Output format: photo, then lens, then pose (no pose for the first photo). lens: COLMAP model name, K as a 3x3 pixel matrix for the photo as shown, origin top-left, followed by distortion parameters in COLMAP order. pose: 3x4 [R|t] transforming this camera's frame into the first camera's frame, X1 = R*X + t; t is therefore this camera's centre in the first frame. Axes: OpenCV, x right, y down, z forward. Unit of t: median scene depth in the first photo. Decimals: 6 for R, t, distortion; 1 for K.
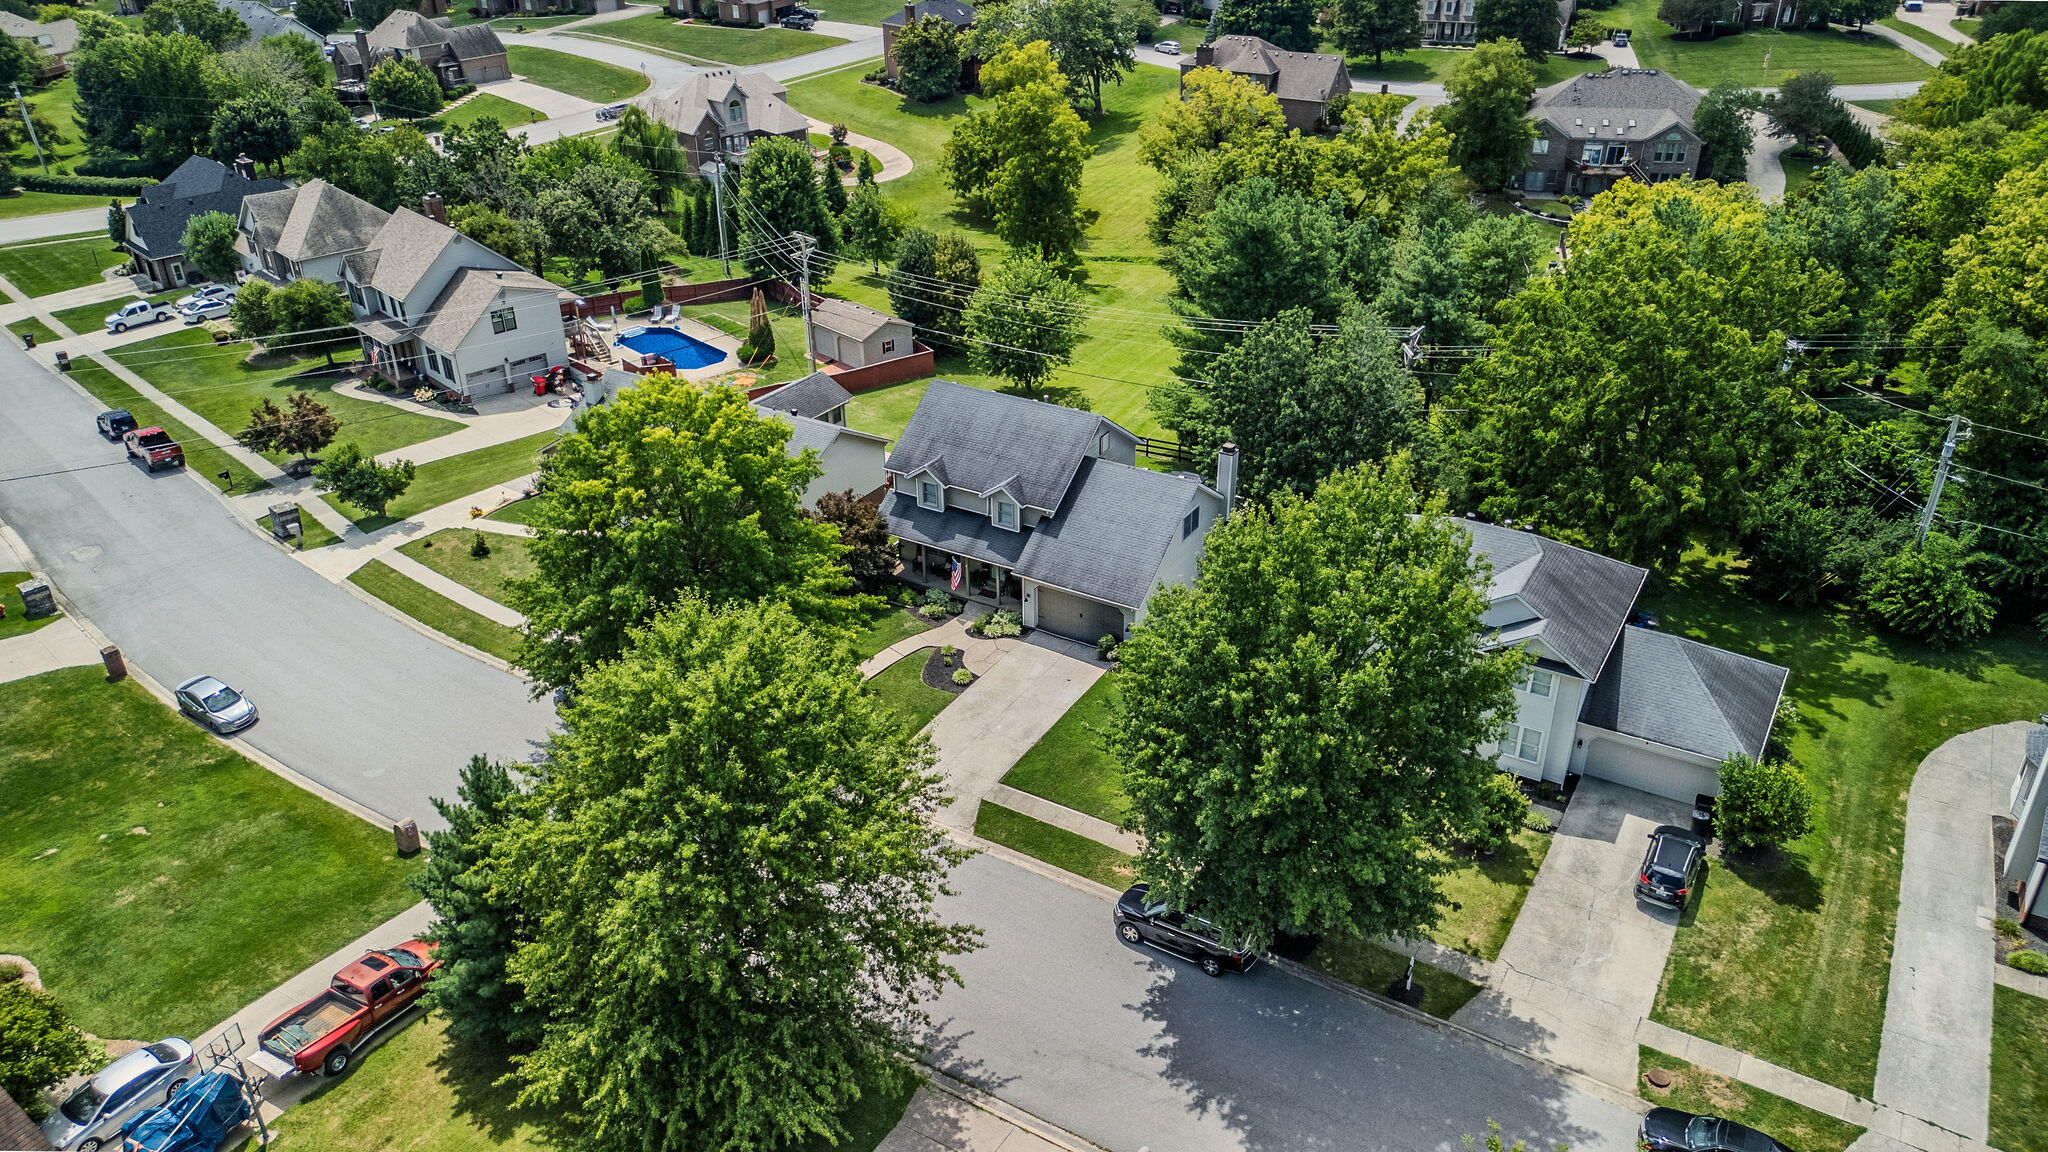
lens RADIAL K [[1439.5, 0, 1020.4], [0, 1439.5, 578.9], [0, 0, 1]] dist [0.051500, -0.018757]
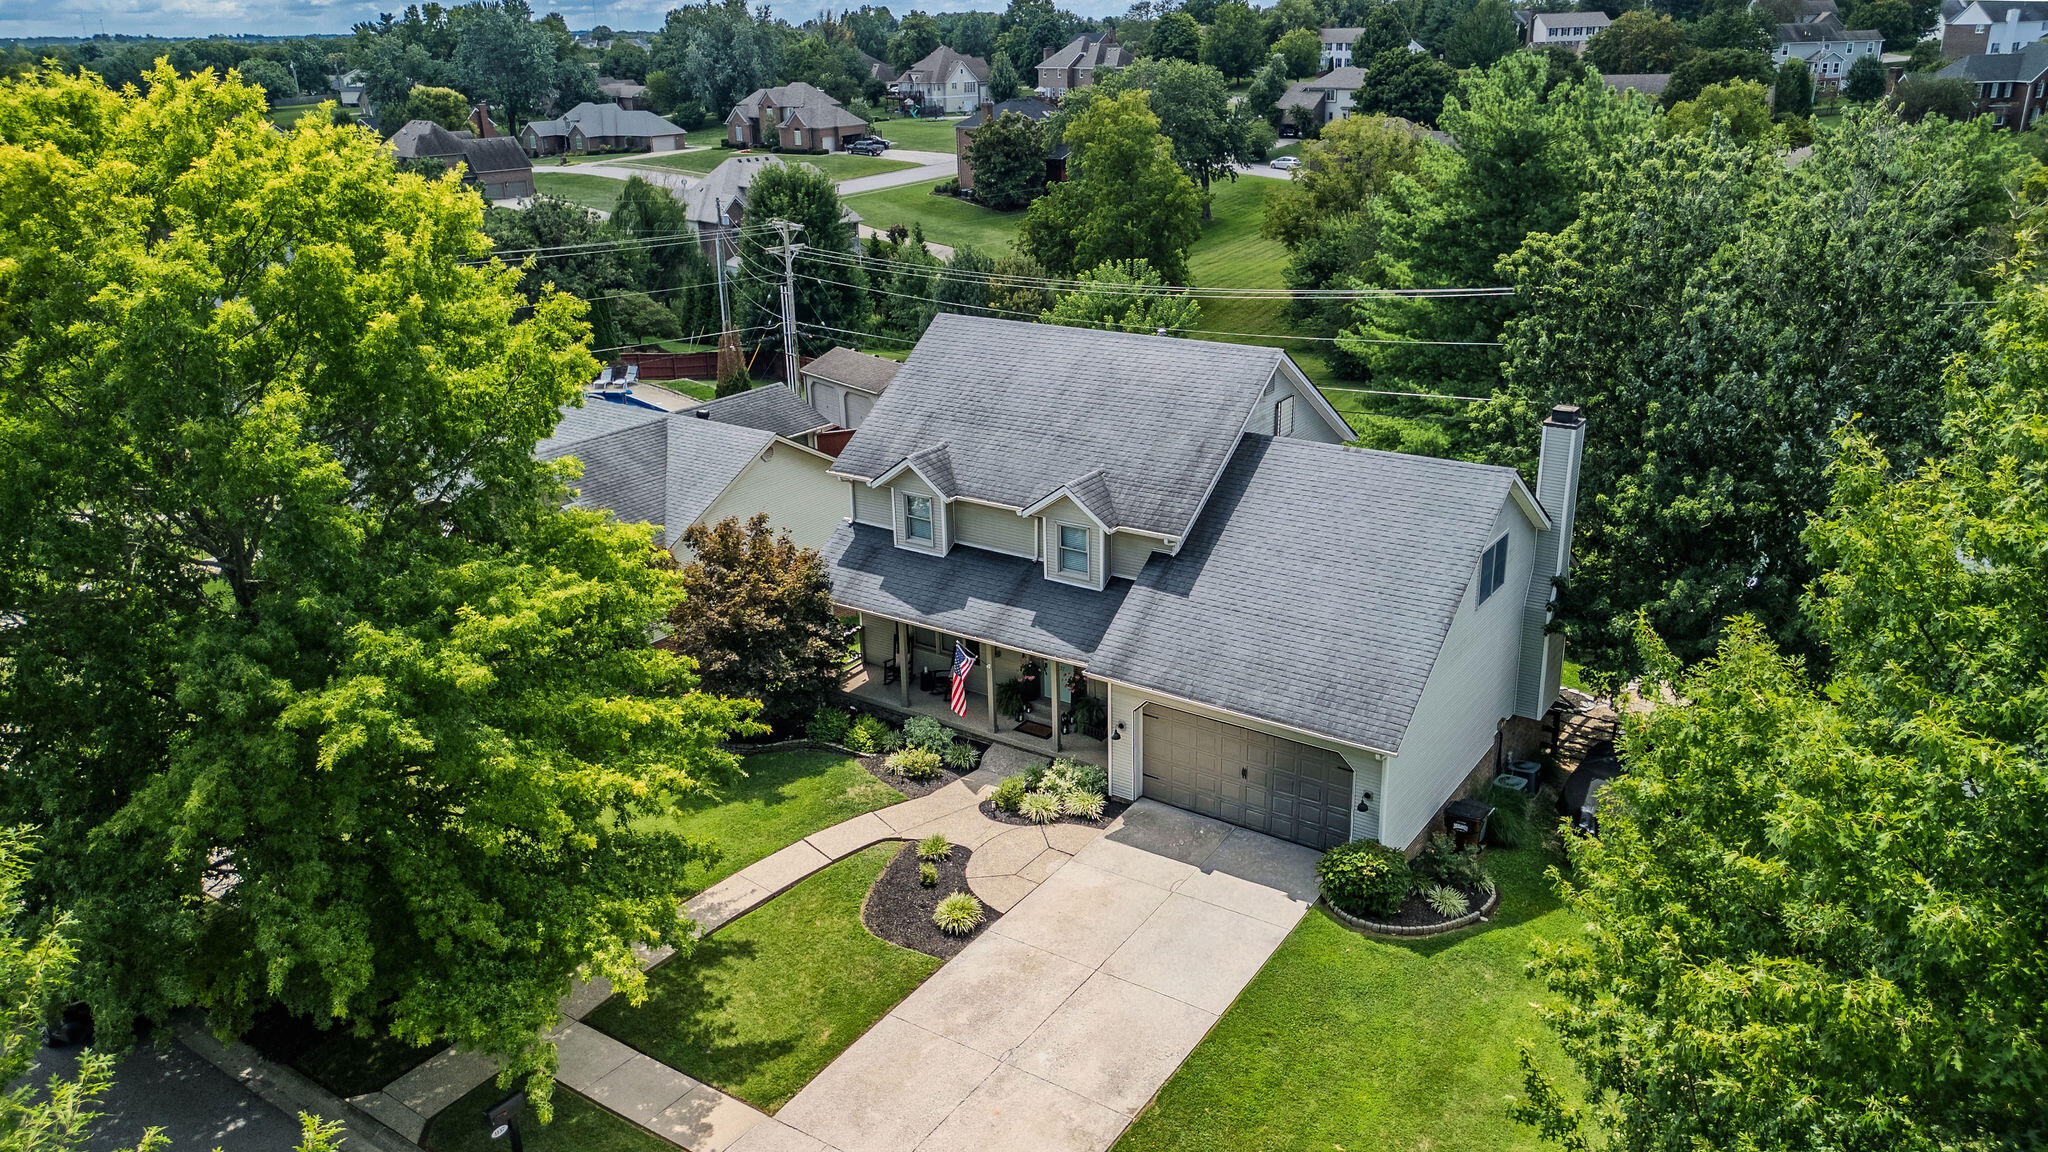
lens RADIAL K [[1475.0, 0, 1025.6], [0, 1475.0, 566.3], [0, 0, 1]] dist [0.061387, 0.000243]
pose [[0.998281, 0.010129, -0.057733, 0.001657], [-0.018799, 0.988250, -0.151686, 0.031387], [0.055519, 0.152511, 0.986741, 0.528067]]
